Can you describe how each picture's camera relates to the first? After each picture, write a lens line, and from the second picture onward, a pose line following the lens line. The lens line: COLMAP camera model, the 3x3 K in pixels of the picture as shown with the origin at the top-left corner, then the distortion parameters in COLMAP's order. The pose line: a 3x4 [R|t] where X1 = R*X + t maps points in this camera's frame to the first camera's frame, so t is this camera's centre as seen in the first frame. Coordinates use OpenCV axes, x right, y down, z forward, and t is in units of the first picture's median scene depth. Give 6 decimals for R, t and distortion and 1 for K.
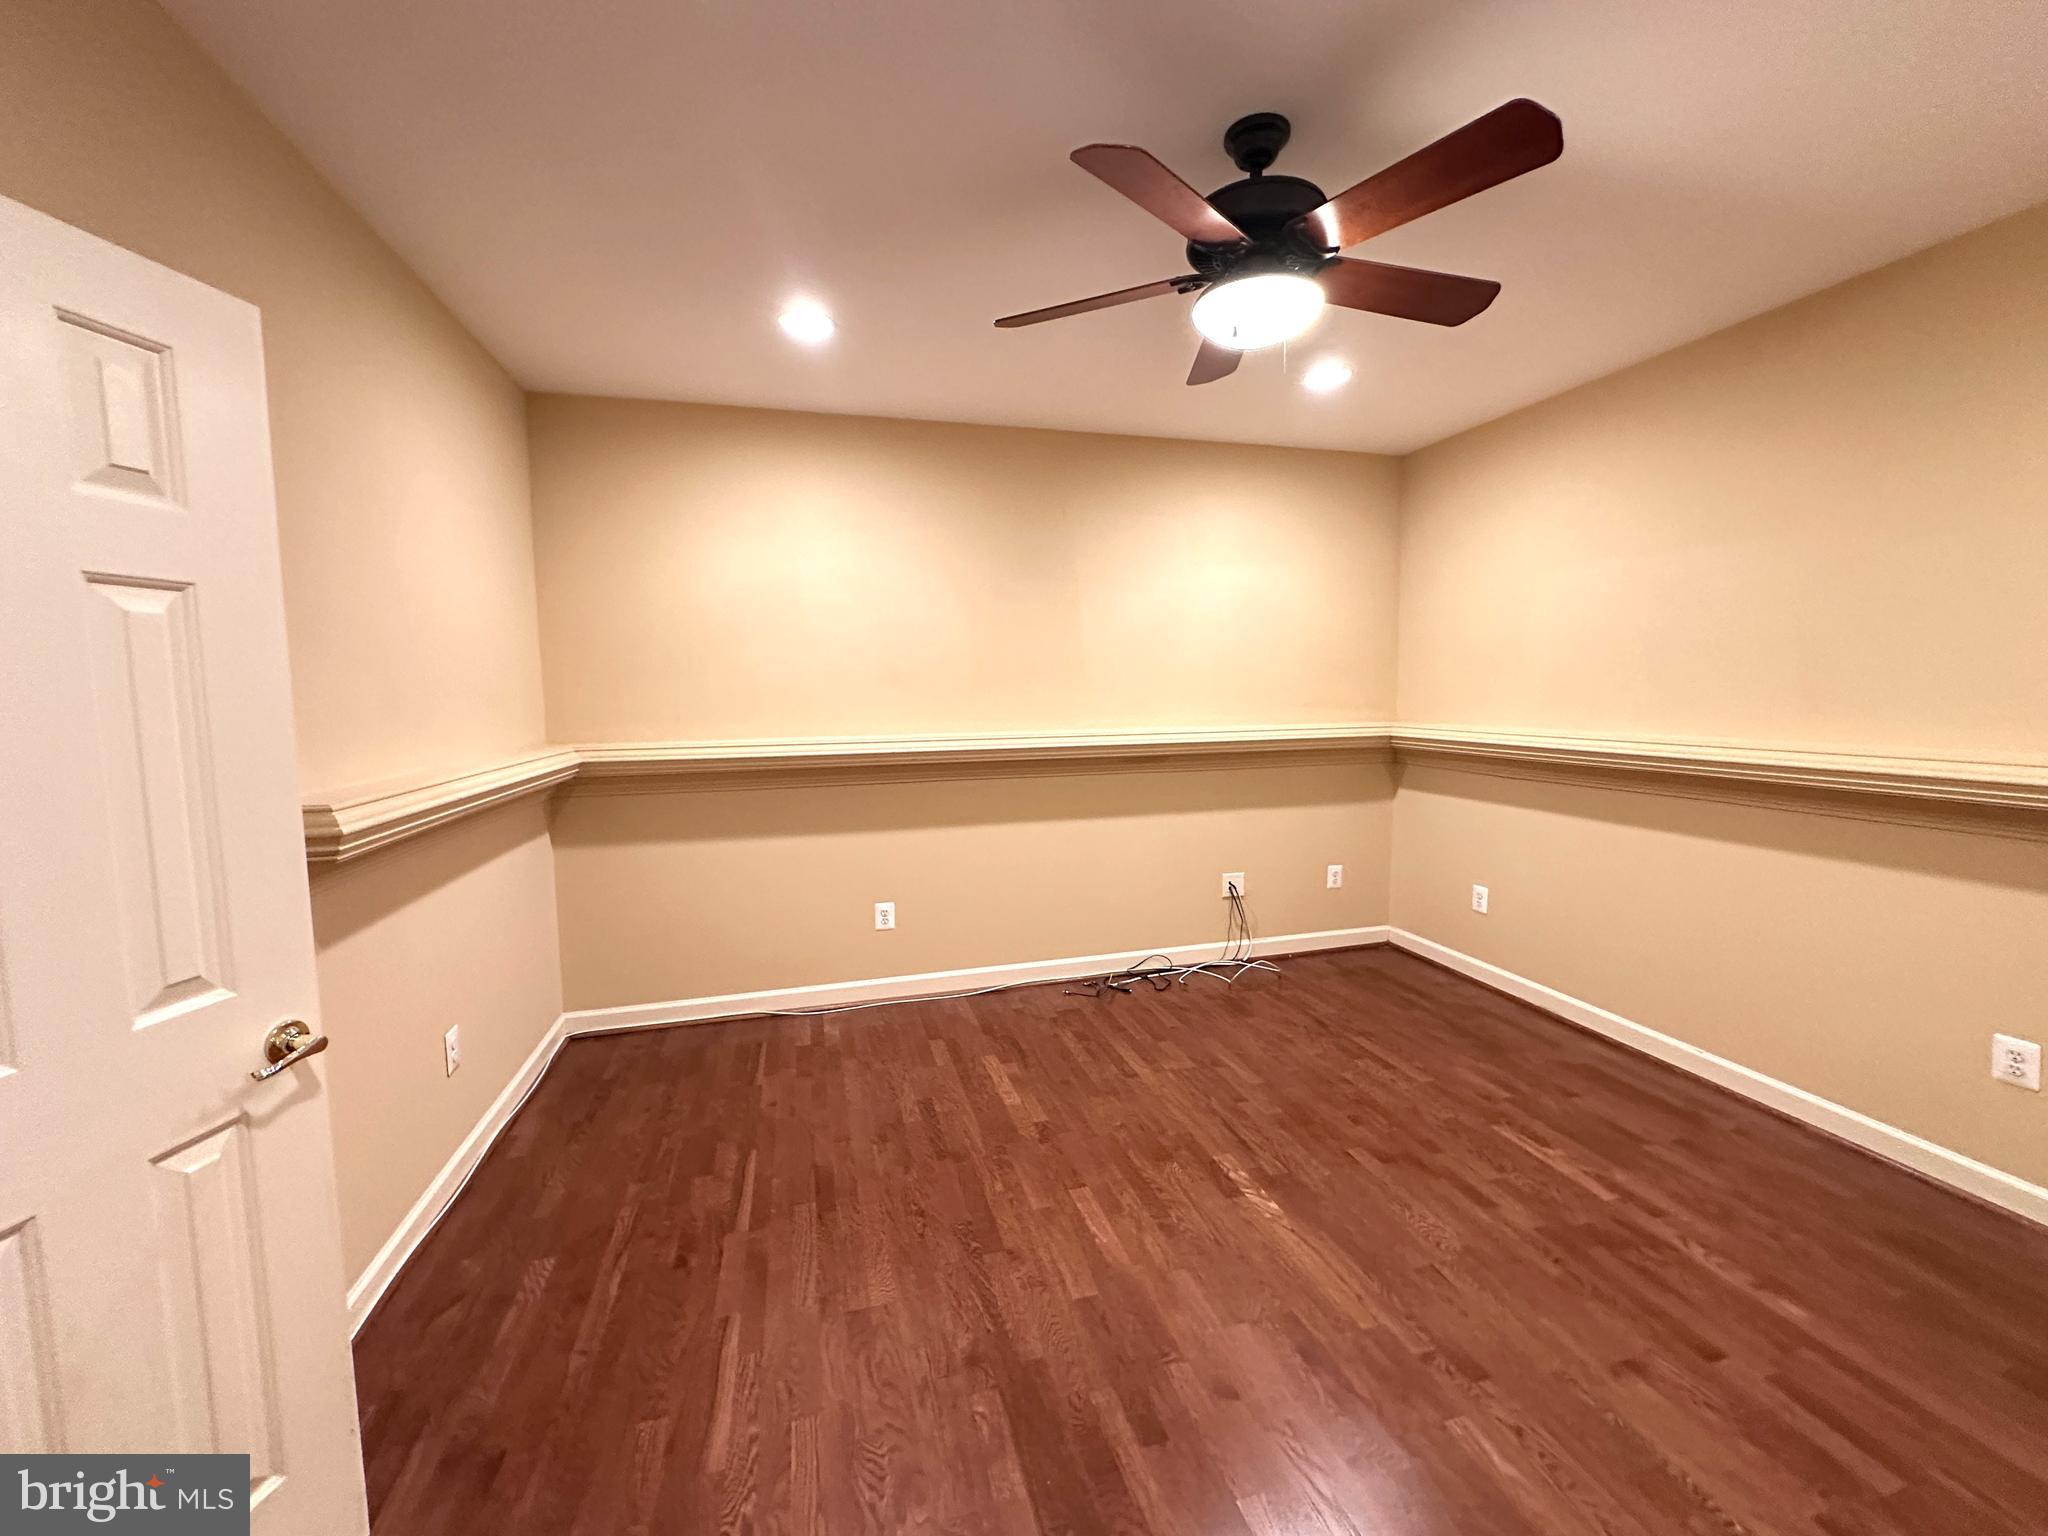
lens RADIAL K [[816.3, 0, 1026.3], [0, 816.3, 764.6], [0, 0, 1]] dist [-0.000915, 0.000019]
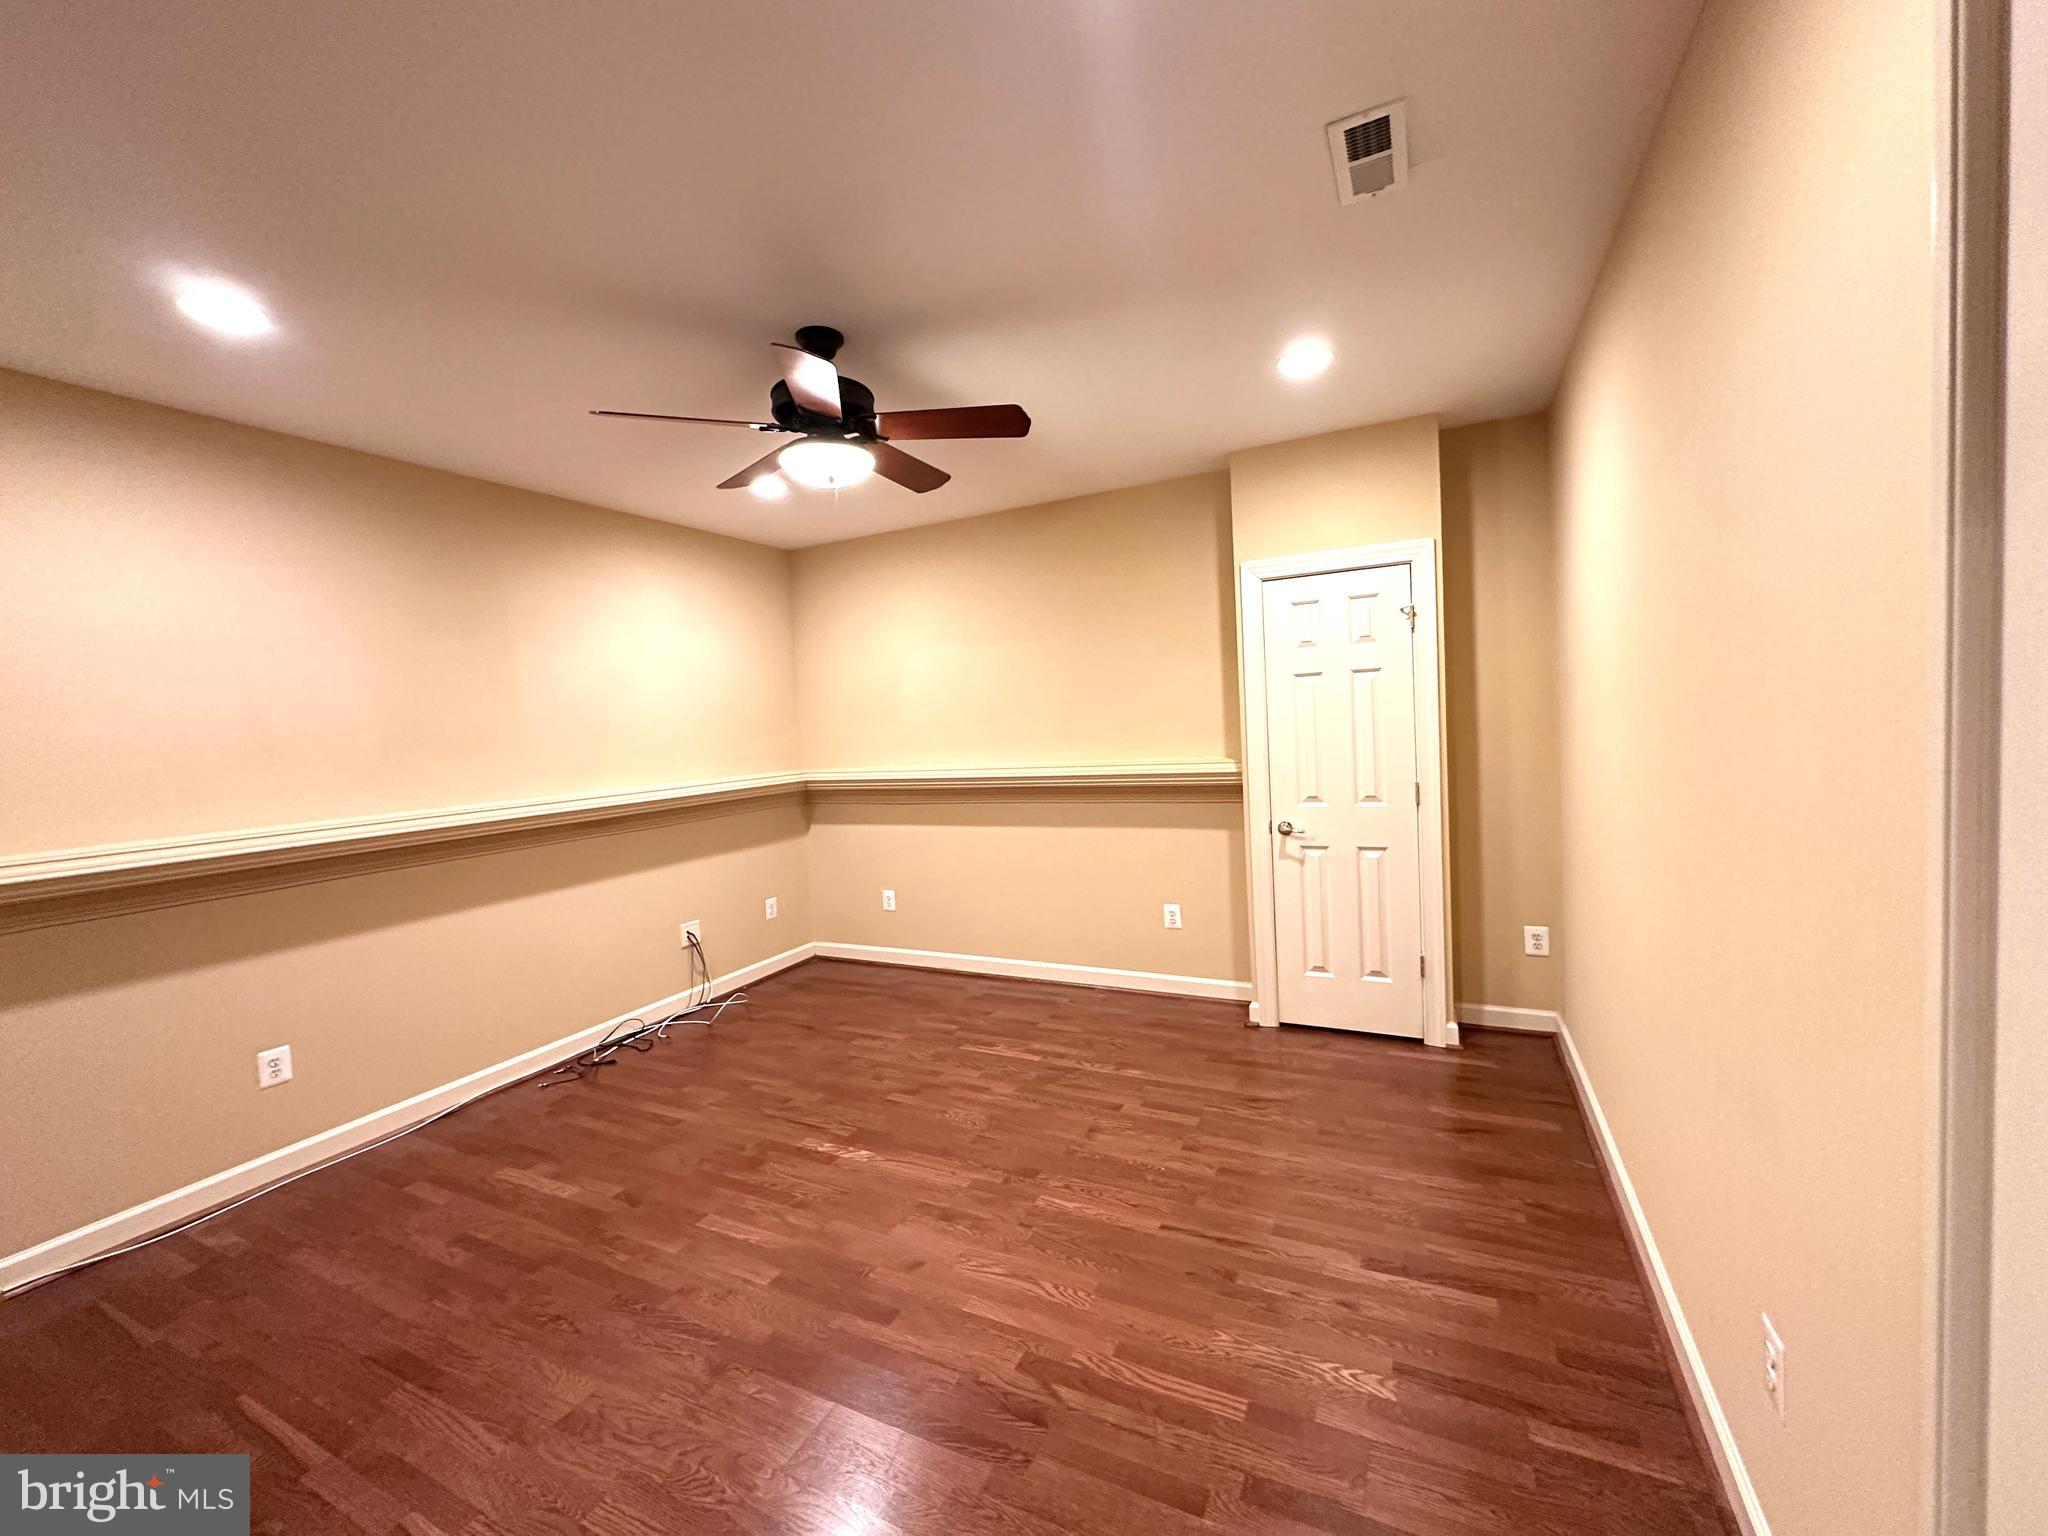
lens RADIAL K [[816.3, 0, 1026.6], [0, 816.3, 768.8], [0, 0, 1]] dist [-0.000915, 0.000019]
pose [[0.663637, -0.064163, 0.745298, -0.368790], [0.113133, 0.993463, -0.015210, 0.002994], [-0.739451, 0.094412, 0.666558, -0.063579]]
